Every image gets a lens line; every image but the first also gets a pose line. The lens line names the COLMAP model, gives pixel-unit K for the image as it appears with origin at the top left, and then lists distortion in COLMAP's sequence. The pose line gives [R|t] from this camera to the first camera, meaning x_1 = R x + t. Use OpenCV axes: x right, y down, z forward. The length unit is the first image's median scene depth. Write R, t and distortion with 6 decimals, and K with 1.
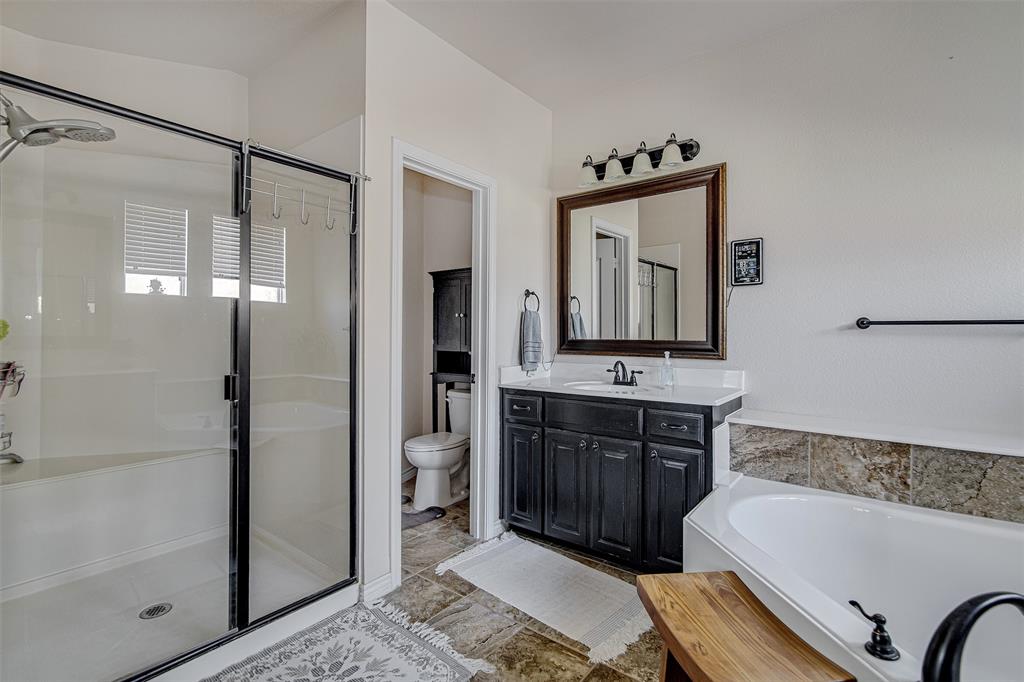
lens RADIAL K [[477.1, 0, 515.6], [0, 477.1, 331.1], [0, 0, 1]] dist [-0.000865, -0.000412]
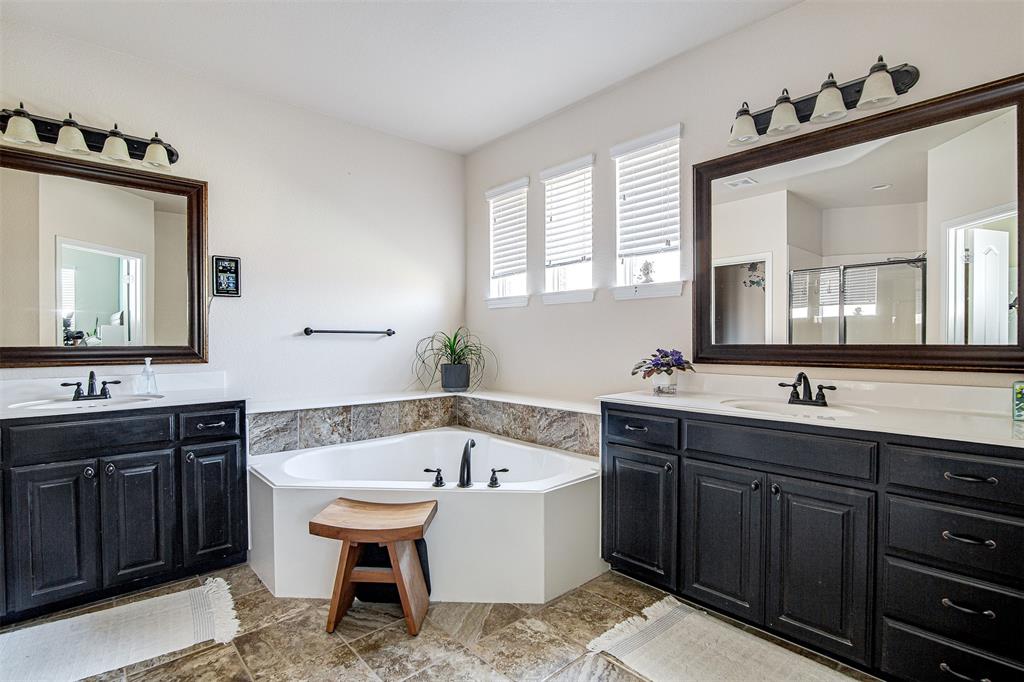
lens RADIAL K [[477.1, 0, 518.4], [0, 477.1, 344.0], [0, 0, 1]] dist [-0.000865, -0.000412]
pose [[0.167439, -0.013023, 0.985796, -0.587953], [-0.003032, 0.999901, 0.013724, -0.000068], [-0.985878, -0.005287, 0.167383, 0.128517]]
